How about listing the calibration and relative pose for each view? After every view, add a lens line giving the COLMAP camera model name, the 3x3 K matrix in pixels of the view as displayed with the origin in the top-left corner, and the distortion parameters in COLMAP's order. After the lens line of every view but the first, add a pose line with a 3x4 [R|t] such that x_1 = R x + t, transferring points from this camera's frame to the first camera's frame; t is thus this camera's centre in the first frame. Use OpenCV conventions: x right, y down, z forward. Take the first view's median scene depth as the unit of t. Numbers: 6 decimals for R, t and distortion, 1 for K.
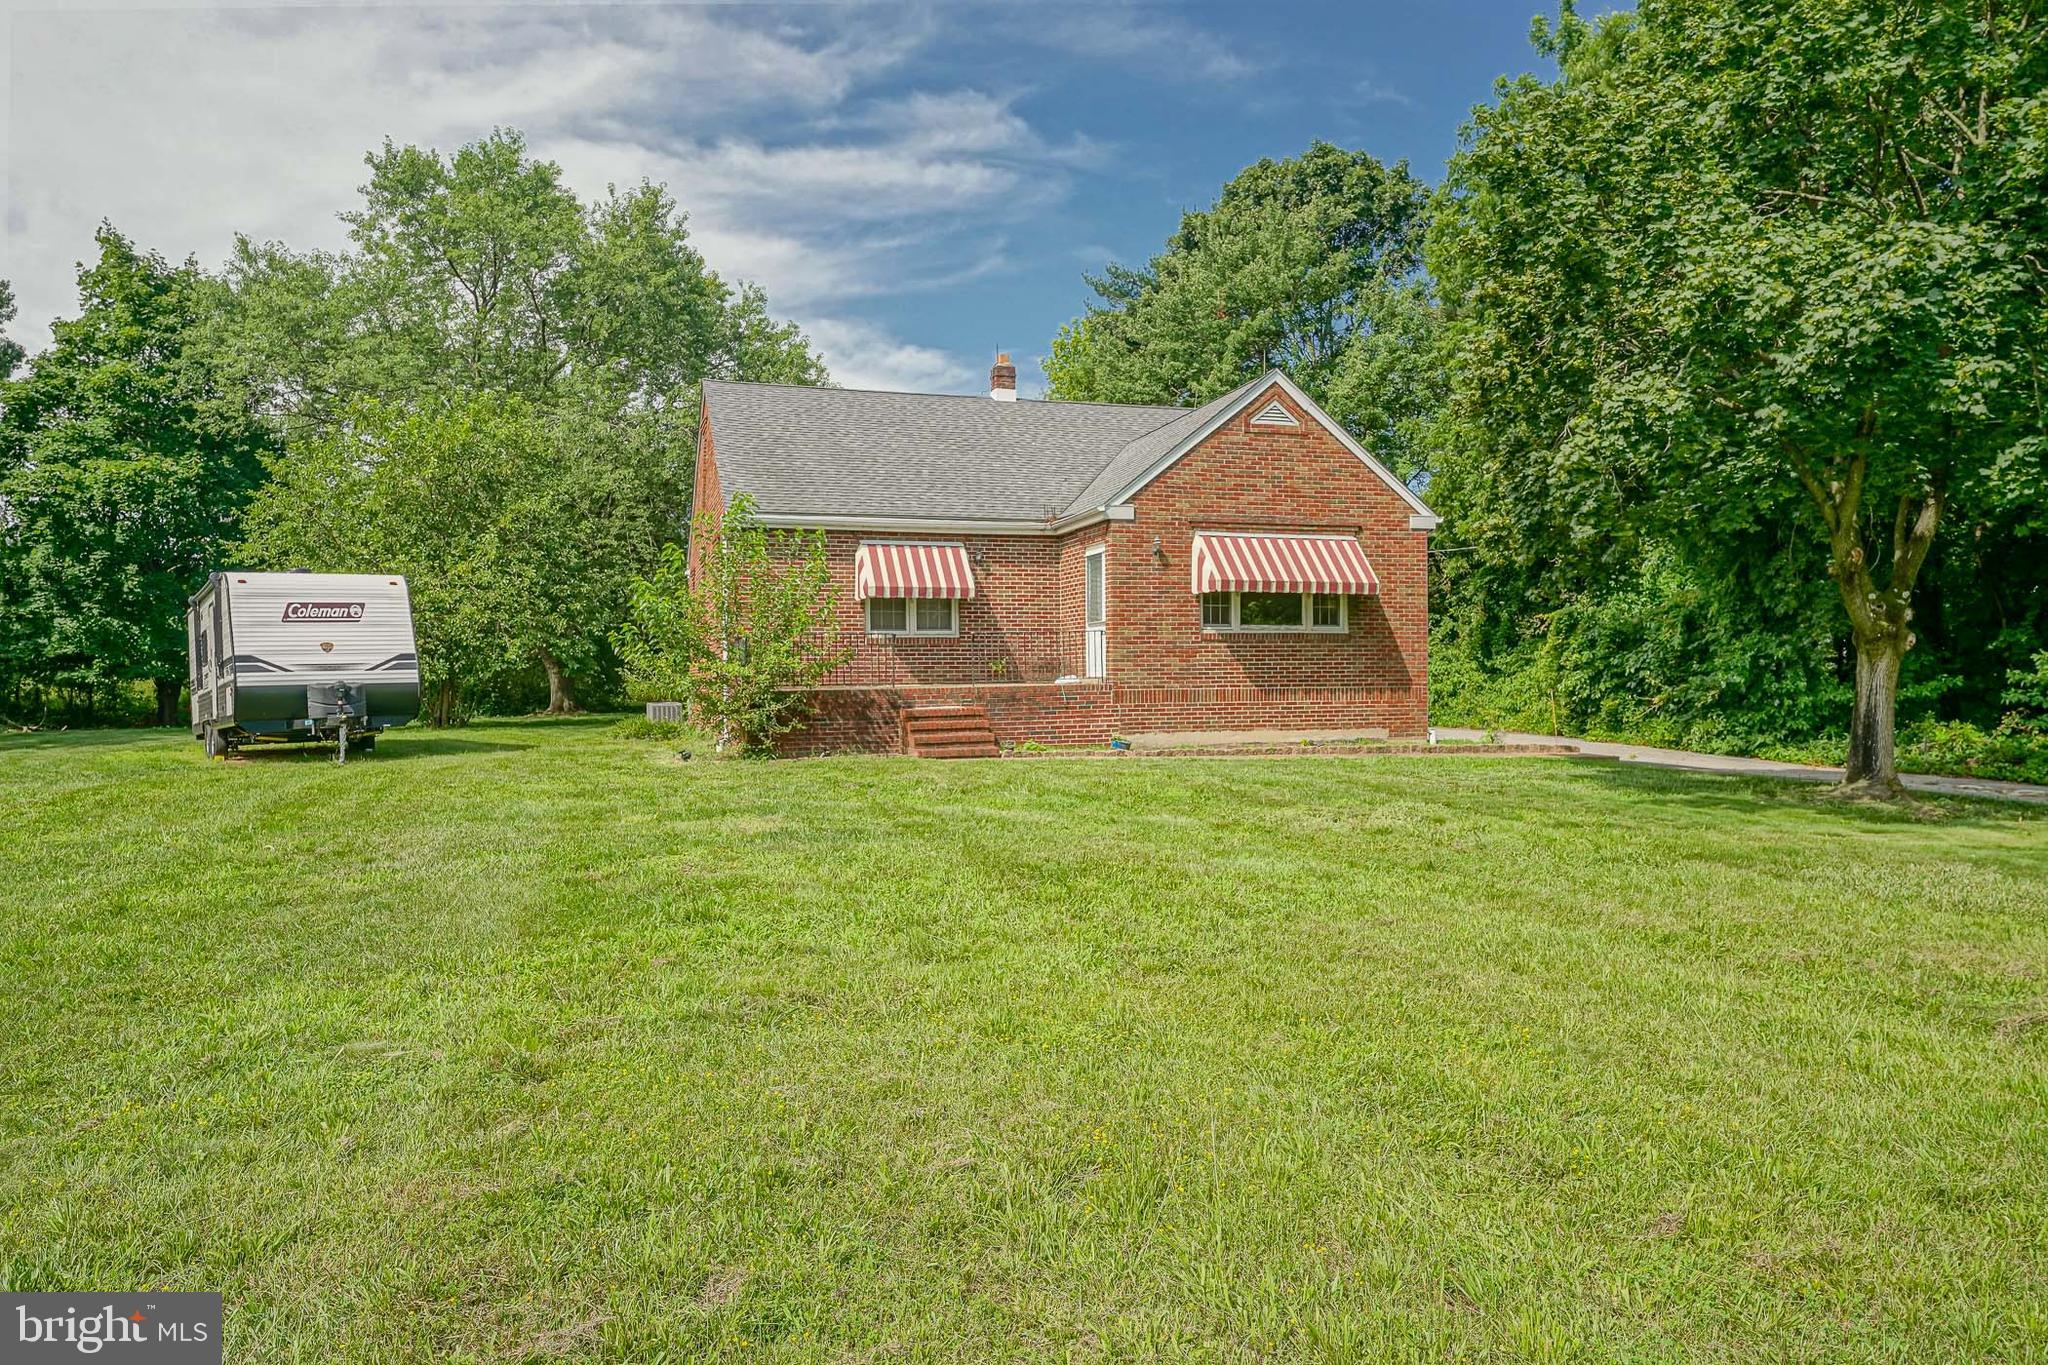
lens RADIAL K [[1345.3, 0, 1070.8], [0, 1345.3, 684.7], [0, 0, 1]] dist [-0.004173, -0.000048]
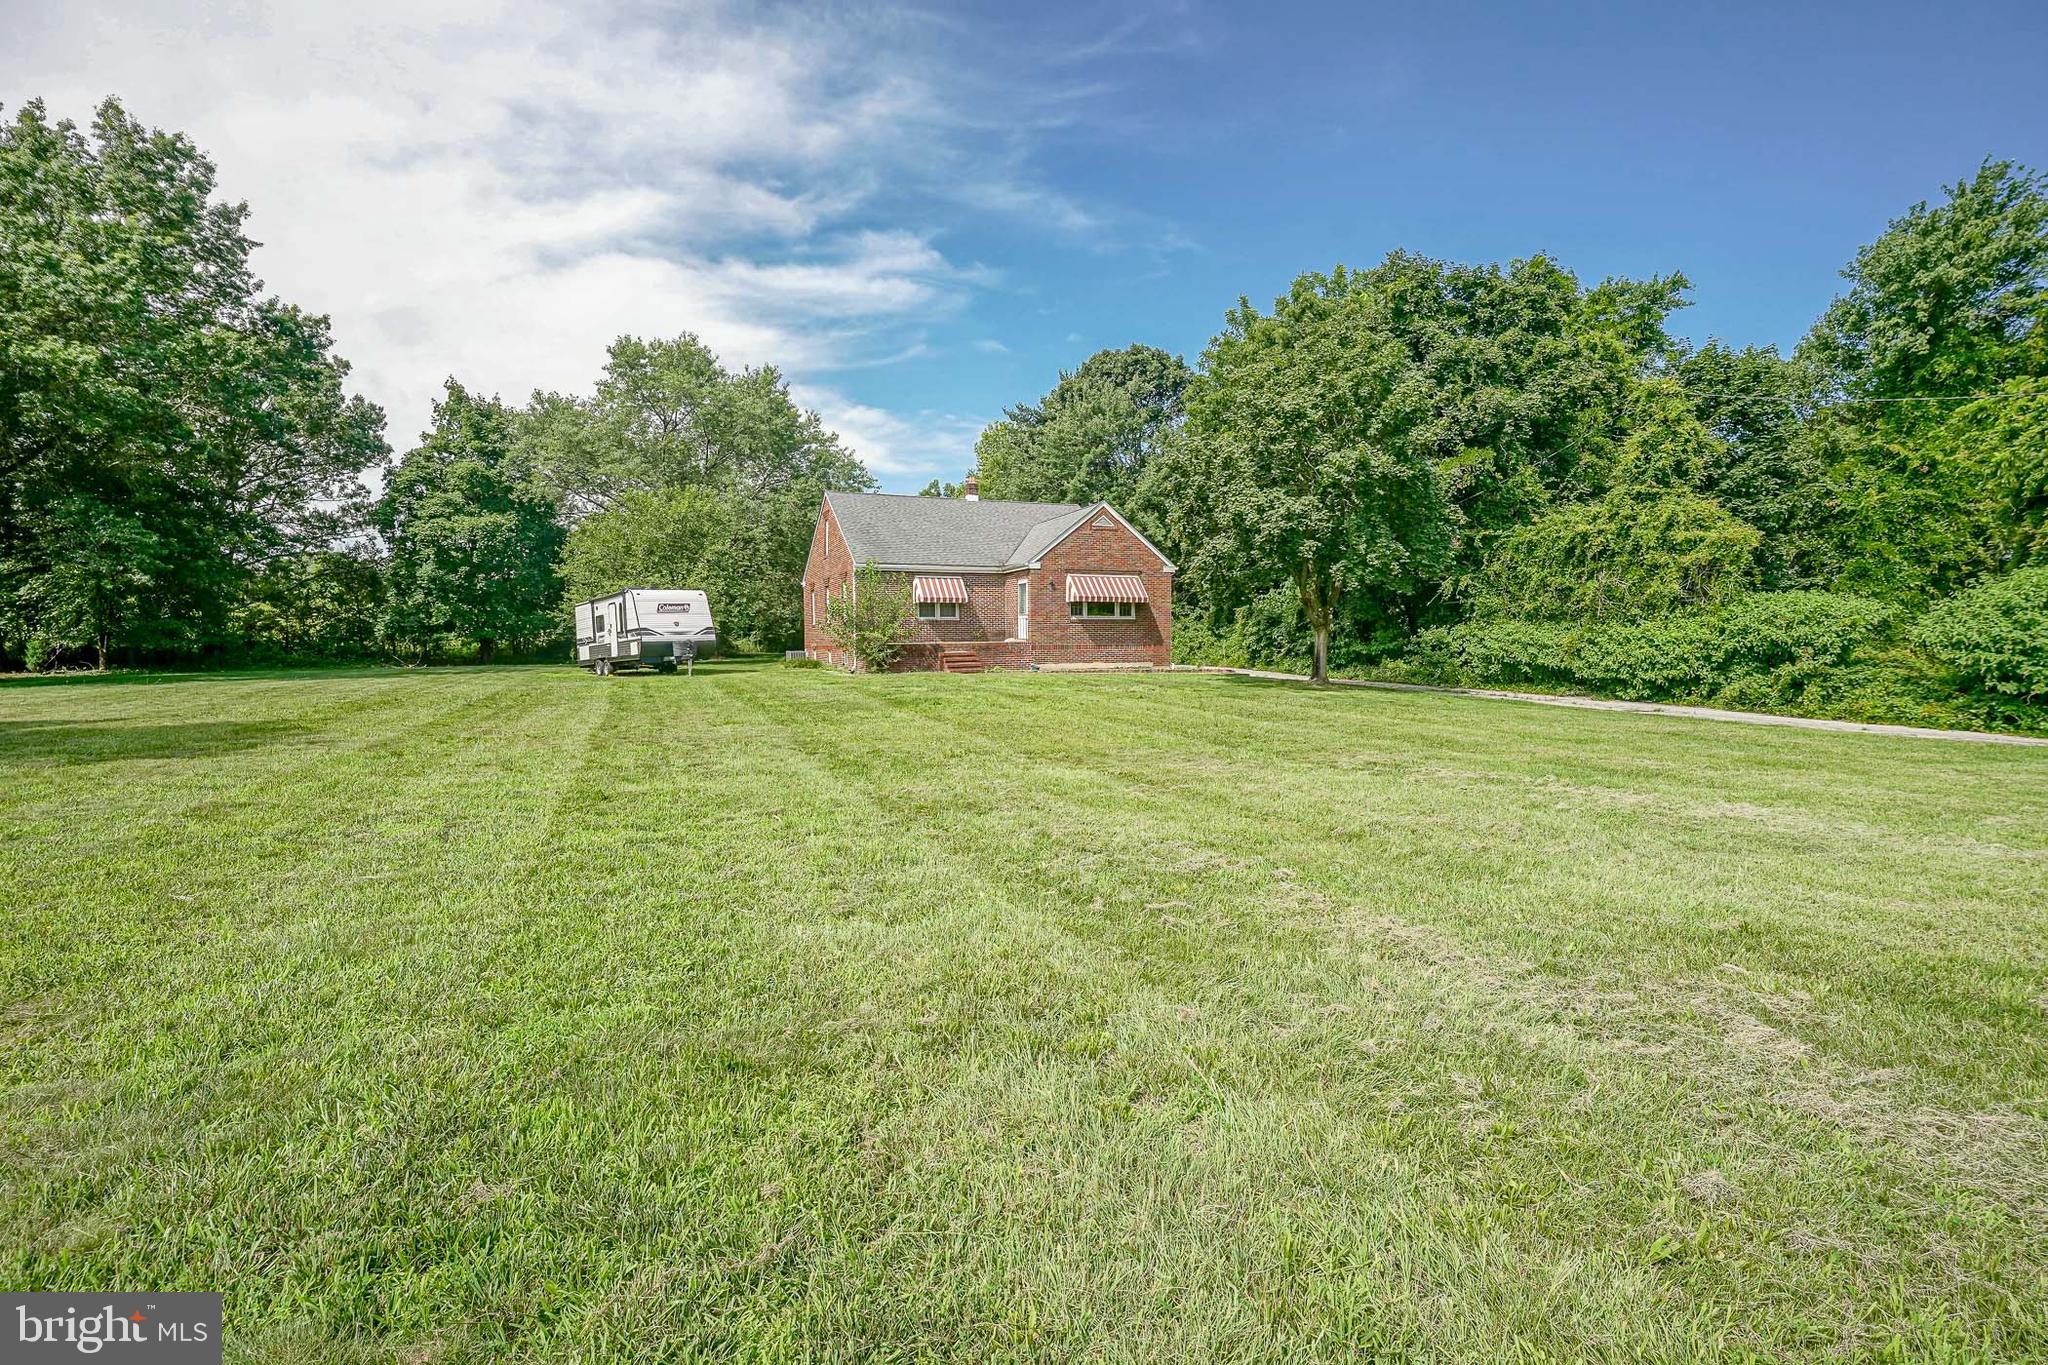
lens RADIAL K [[978.7, 0, 1024.0], [0, 978.7, 682.5], [0, 0, 1]] dist [-0.038655, 0.062106]
pose [[0.998004, 0.001376, 0.063143, -0.065672], [-0.003956, 0.999162, 0.040746, 0.000632], [-0.063034, -0.040914, 0.997172, -0.500179]]
